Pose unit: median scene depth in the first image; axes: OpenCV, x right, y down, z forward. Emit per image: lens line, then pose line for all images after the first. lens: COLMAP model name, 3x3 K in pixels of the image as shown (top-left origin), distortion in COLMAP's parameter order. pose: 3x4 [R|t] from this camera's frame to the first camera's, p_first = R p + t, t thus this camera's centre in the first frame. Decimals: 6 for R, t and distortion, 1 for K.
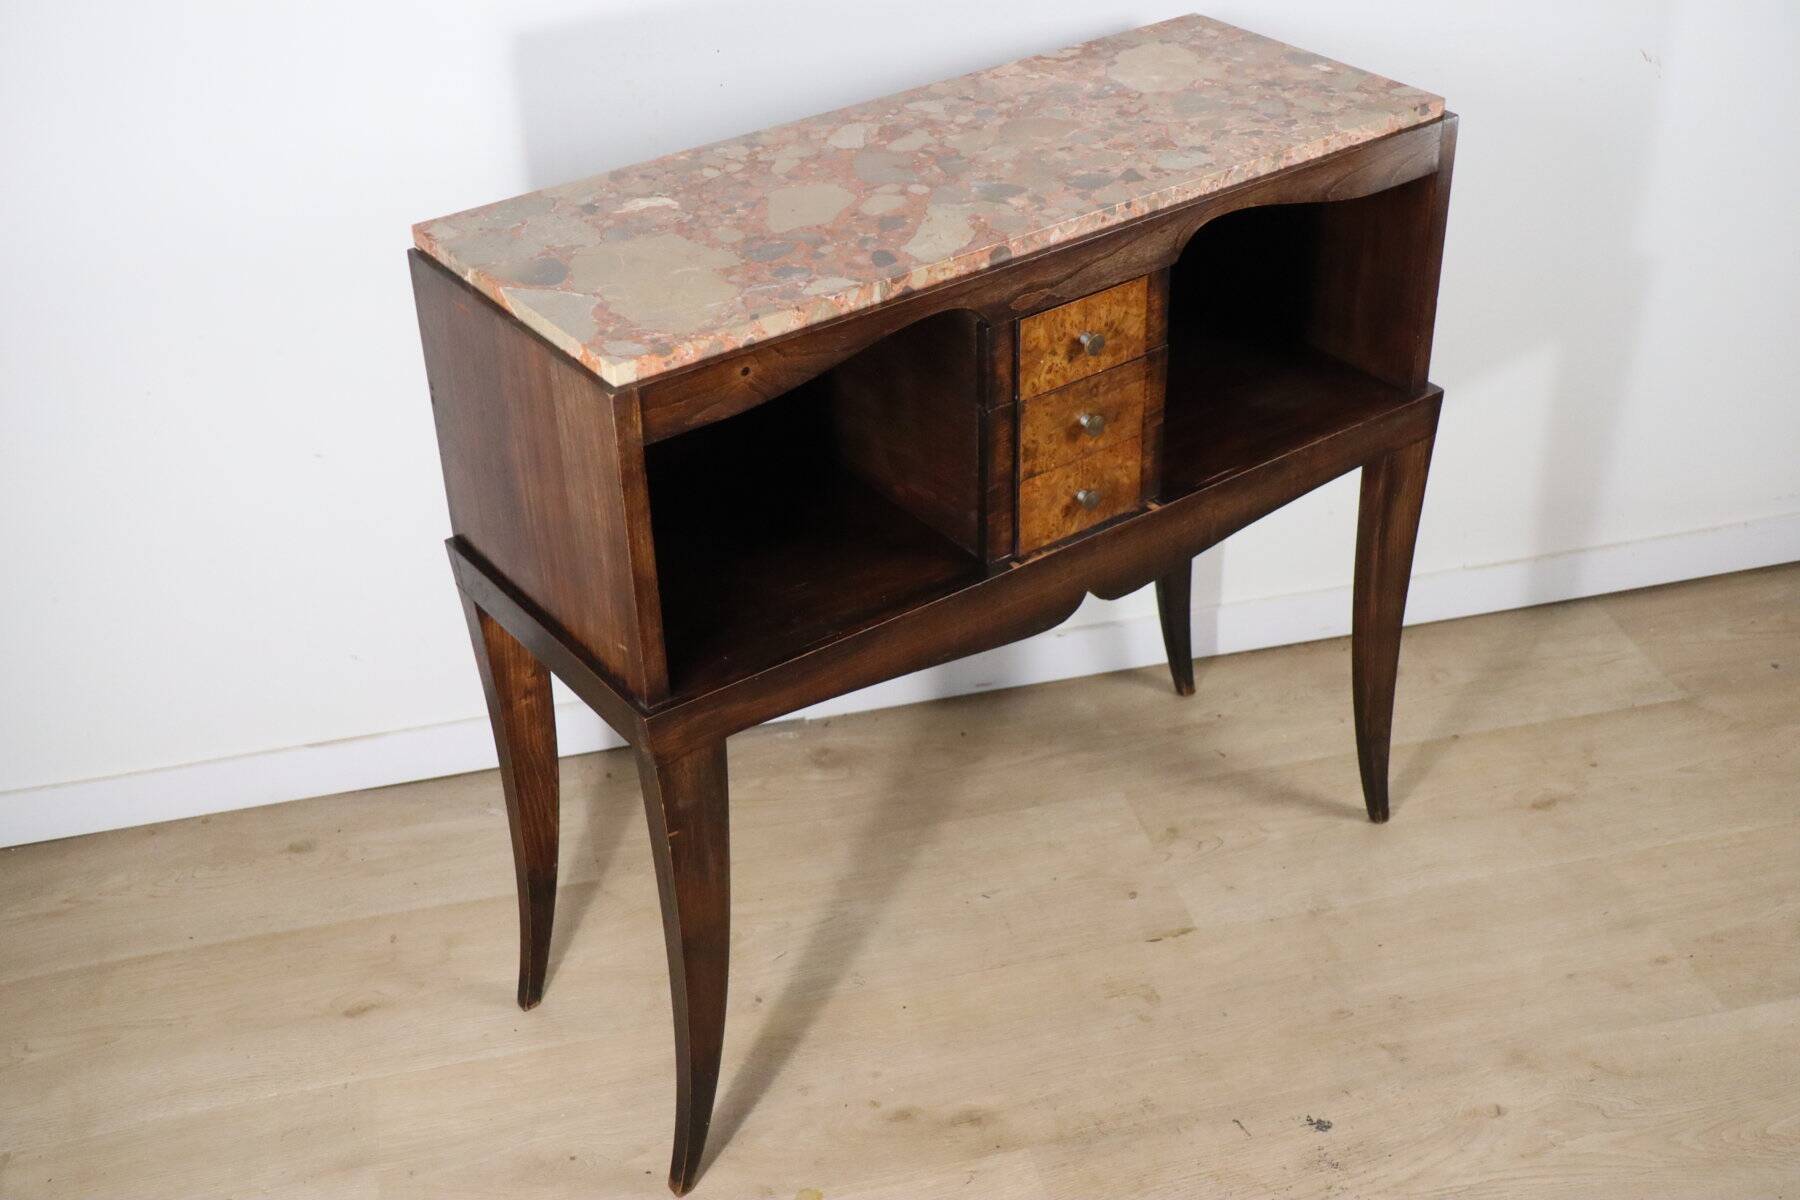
lens RADIAL K [[2146.1, 0, 901.0], [0, 2146.1, 606.6], [0, 0, 1]] dist [0.029388, 0.000000]
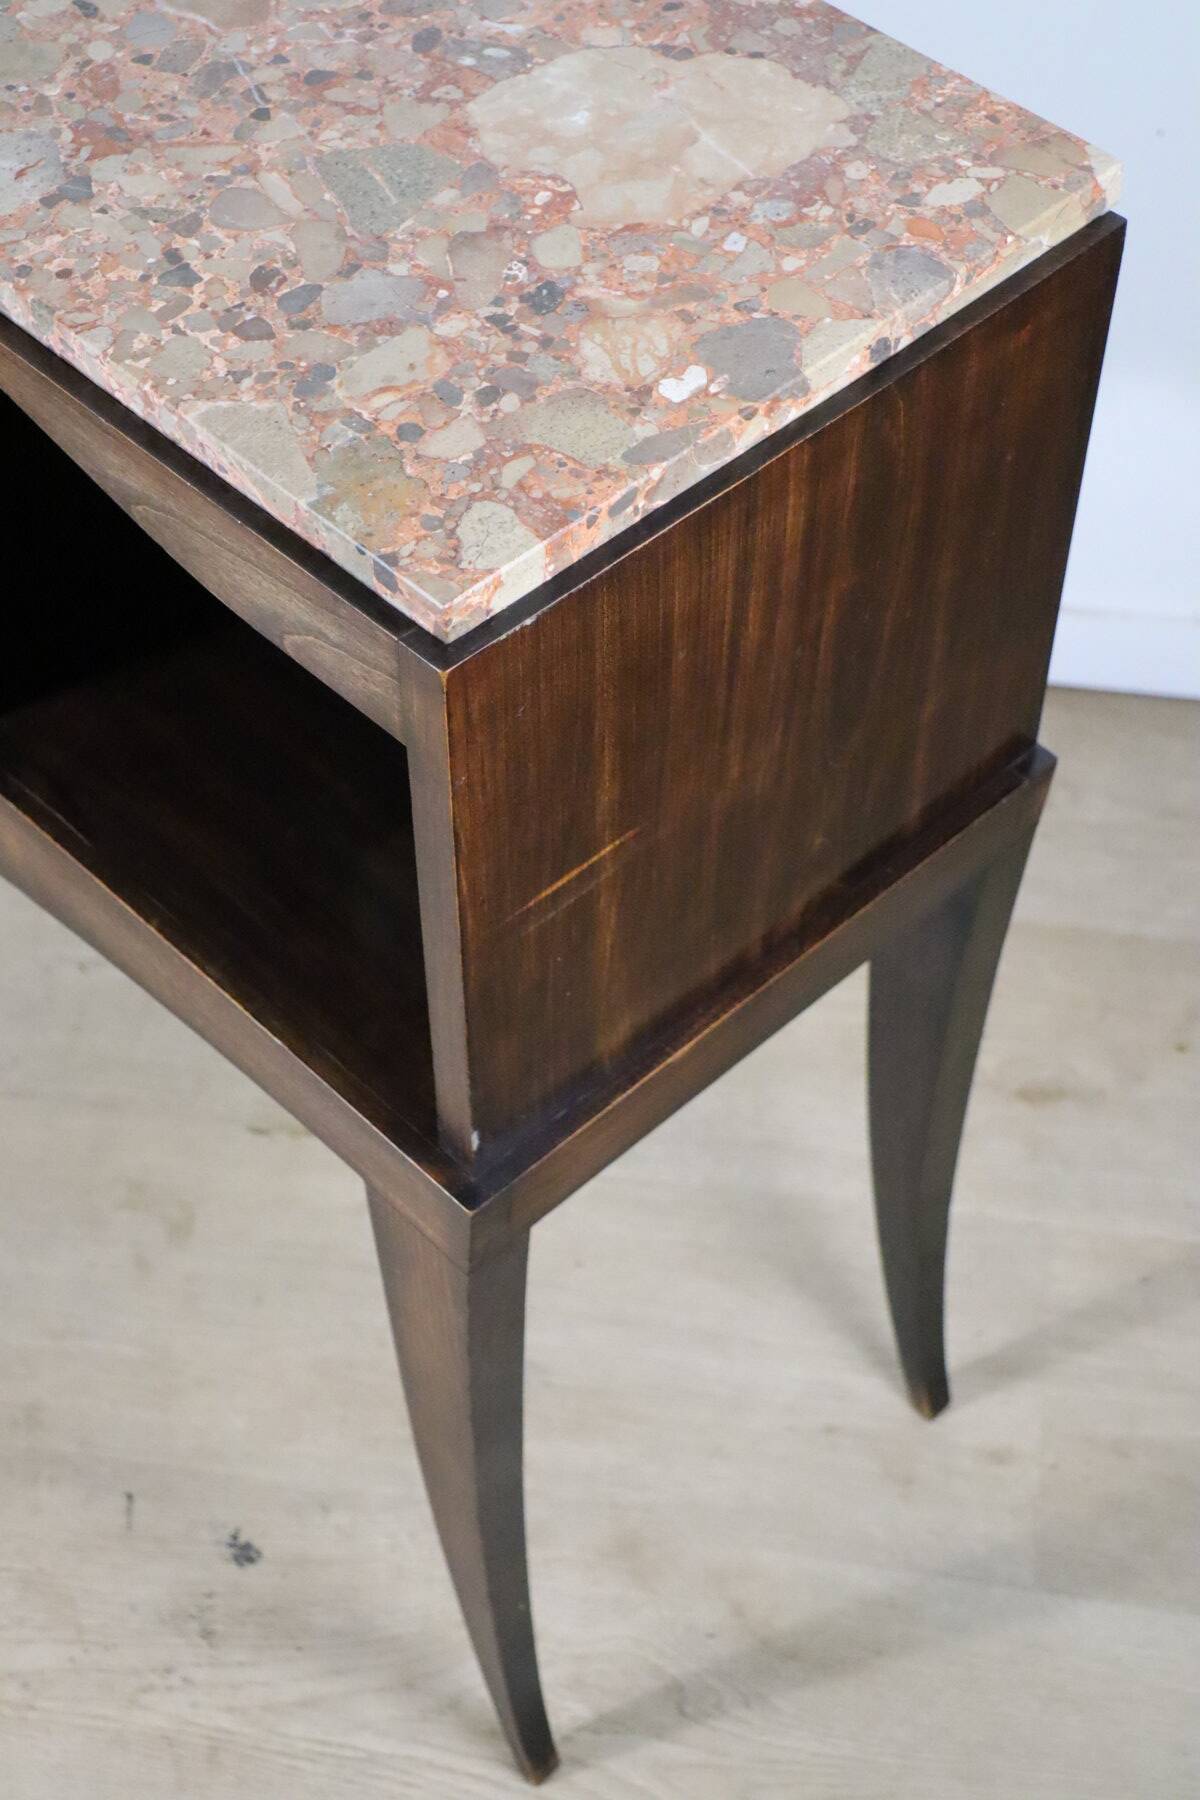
lens RADIAL K [[2665.5, 0, 617.3], [0, 2665.5, 904.6], [0, 0, 1]] dist [0.170665, 0.000000]
pose [[0.141823, 0.766570, -0.626304, 0.601682], [-0.532541, 0.592424, 0.604512, -0.516017], [0.834438, 0.247798, 0.492249, 0.883211]]
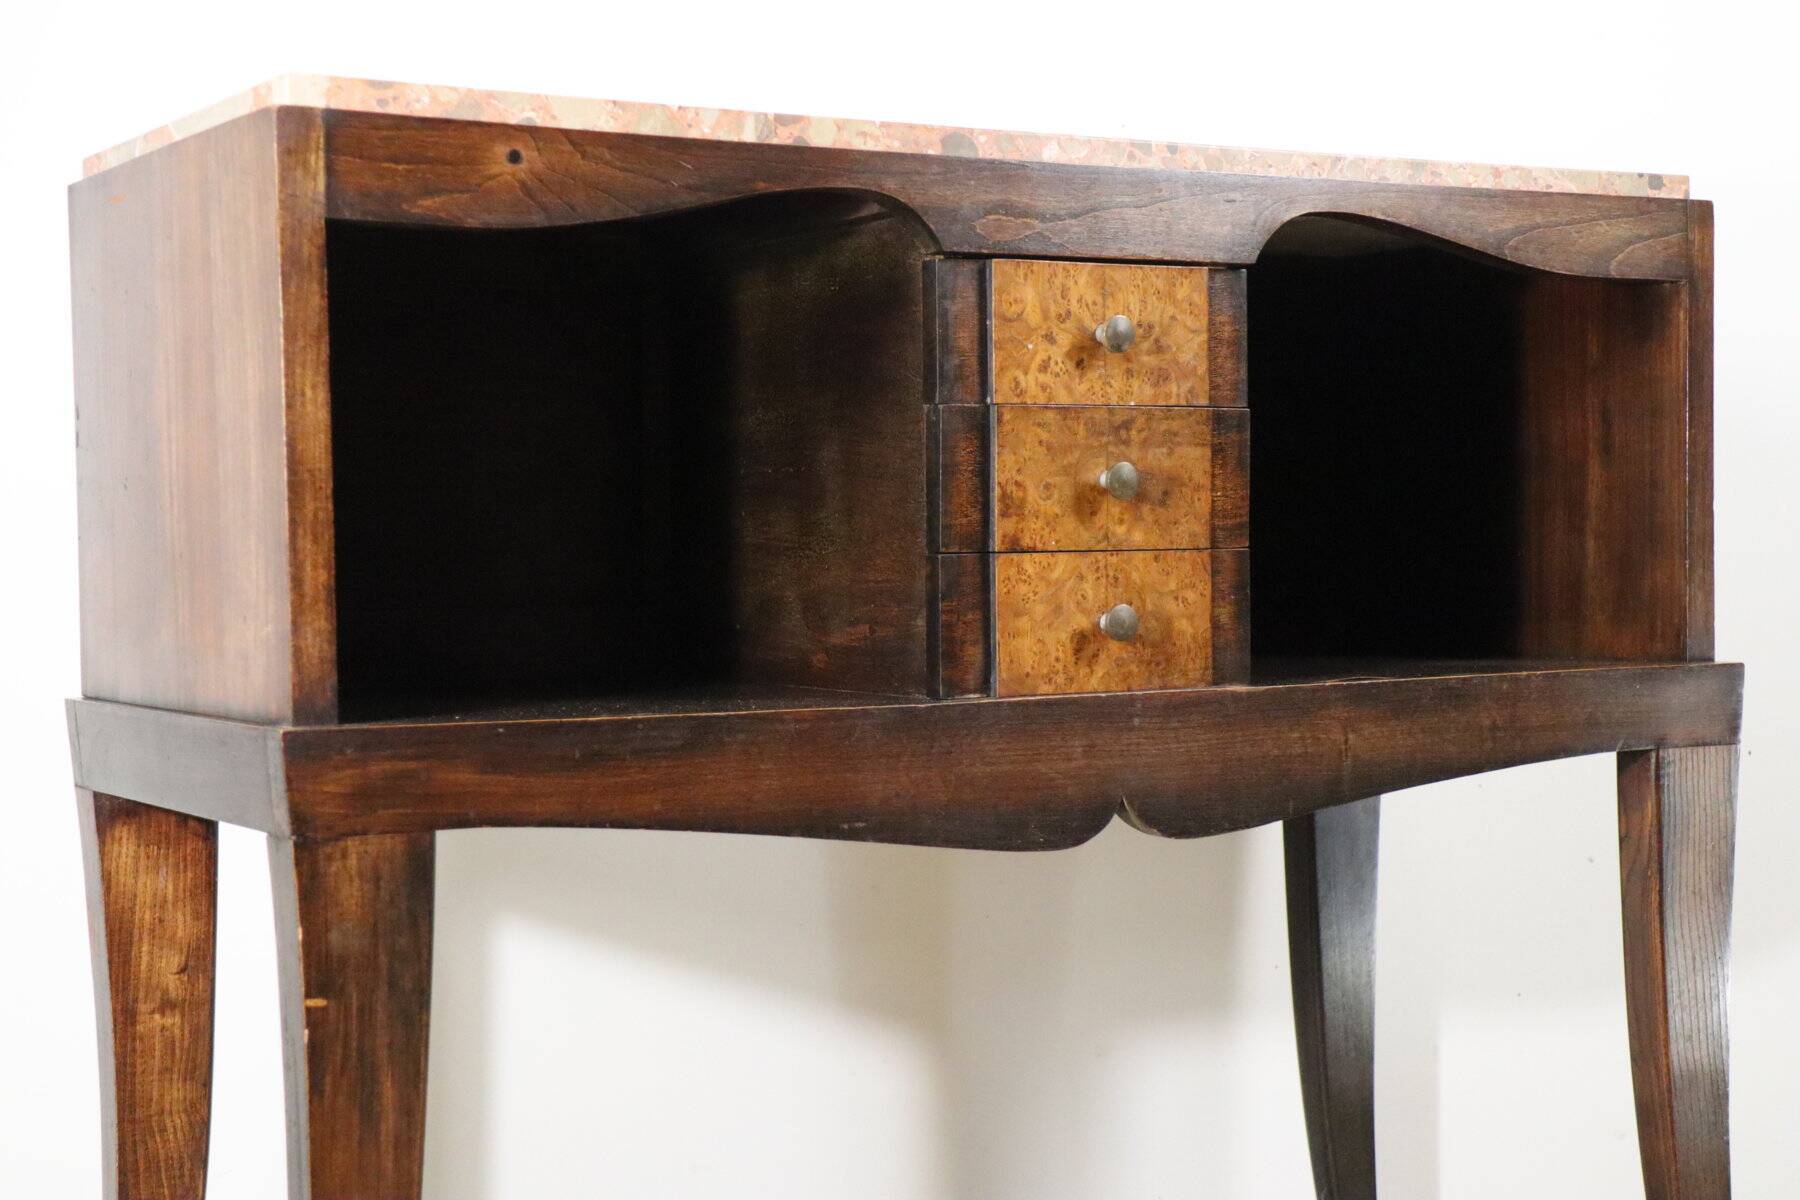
lens RADIAL K [[2796.2, 0, 891.1], [0, 2796.2, 607.5], [0, 0, 1]] dist [0.164139, 0.000000]
pose [[0.995543, 0.015773, -0.092986, 0.099584], [-0.061601, 0.855312, -0.514438, 0.362595], [0.071417, 0.517873, 0.852471, 0.332959]]
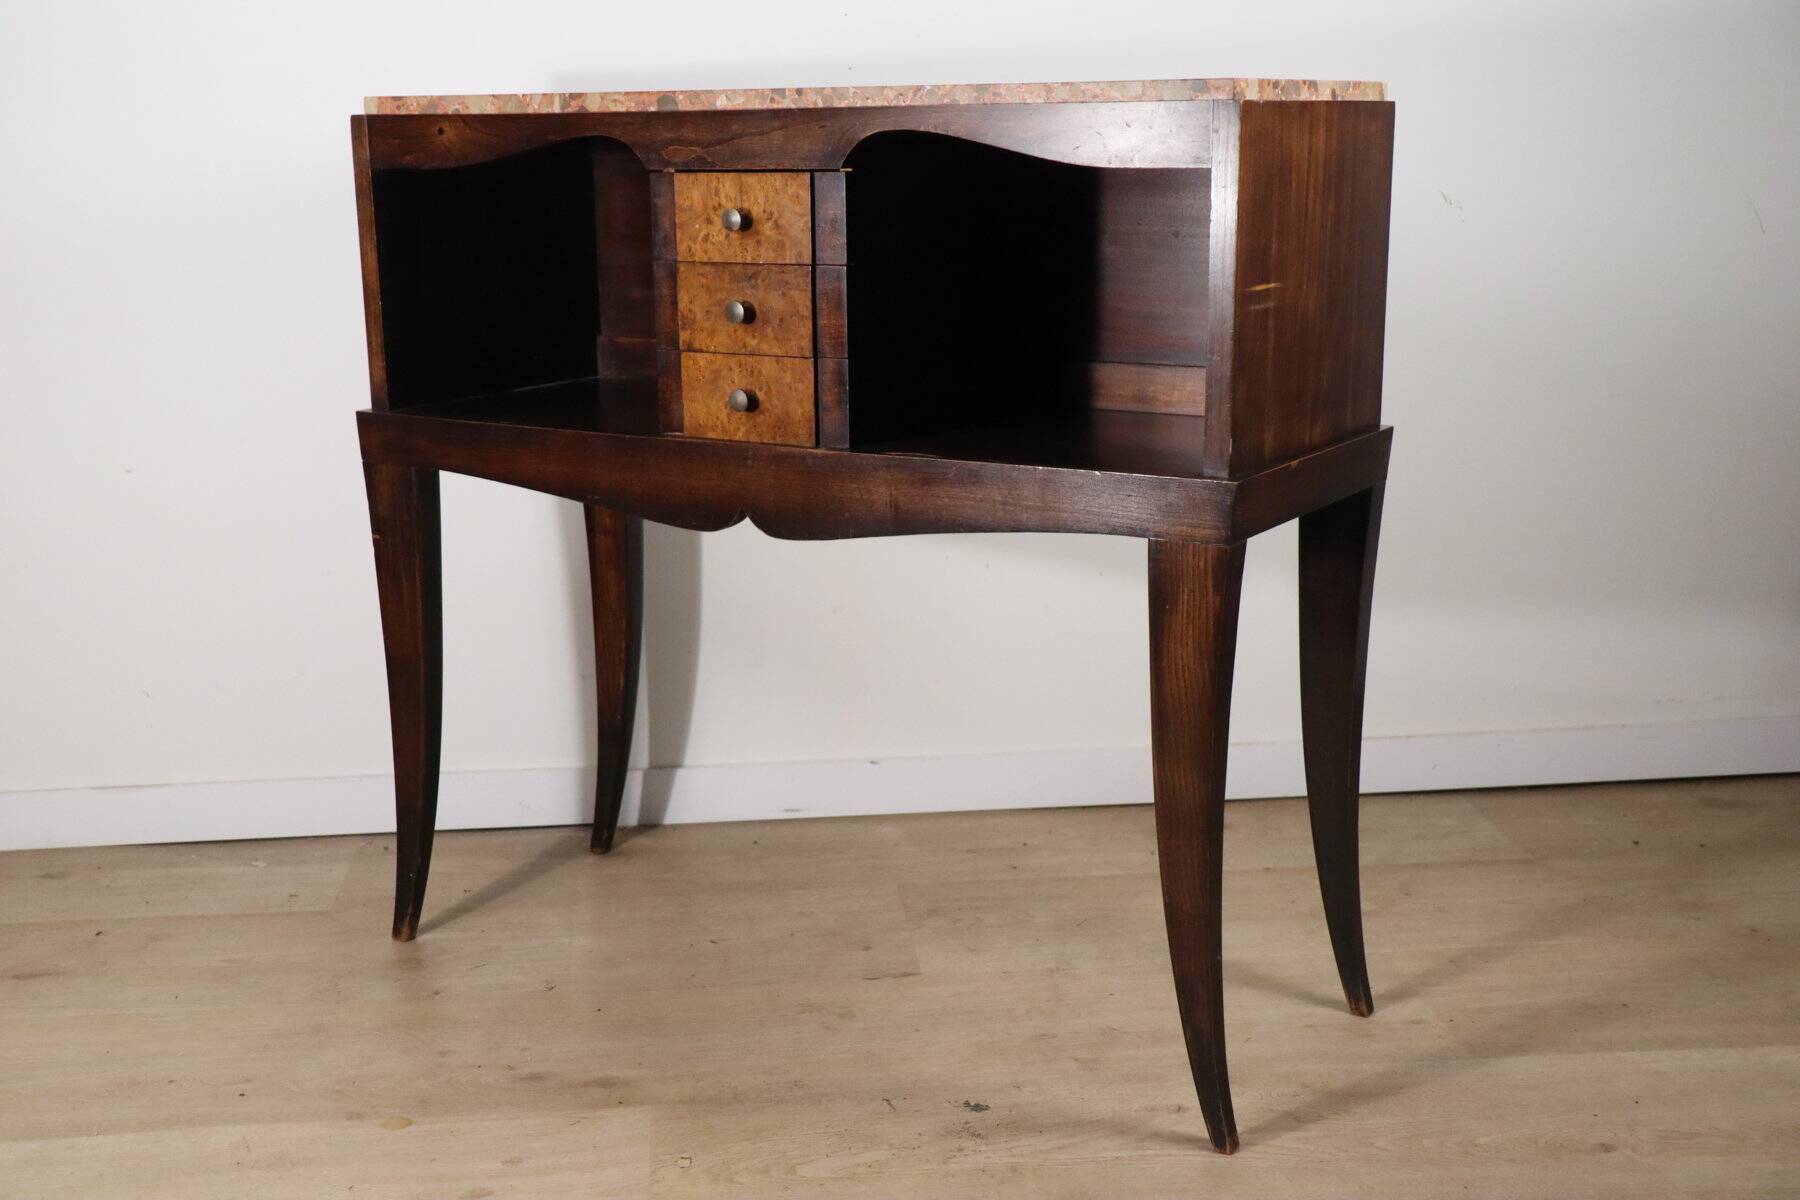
lens RADIAL K [[2146.1, 0, 895.6], [0, 2146.1, 609.9], [0, 0, 1]] dist [0.029388, 0.000000]
pose [[0.384482, 0.224111, -0.895515, 1.031435], [-0.497519, 0.867446, 0.003481, -0.005903], [0.777591, 0.444198, 0.445017, 0.680739]]
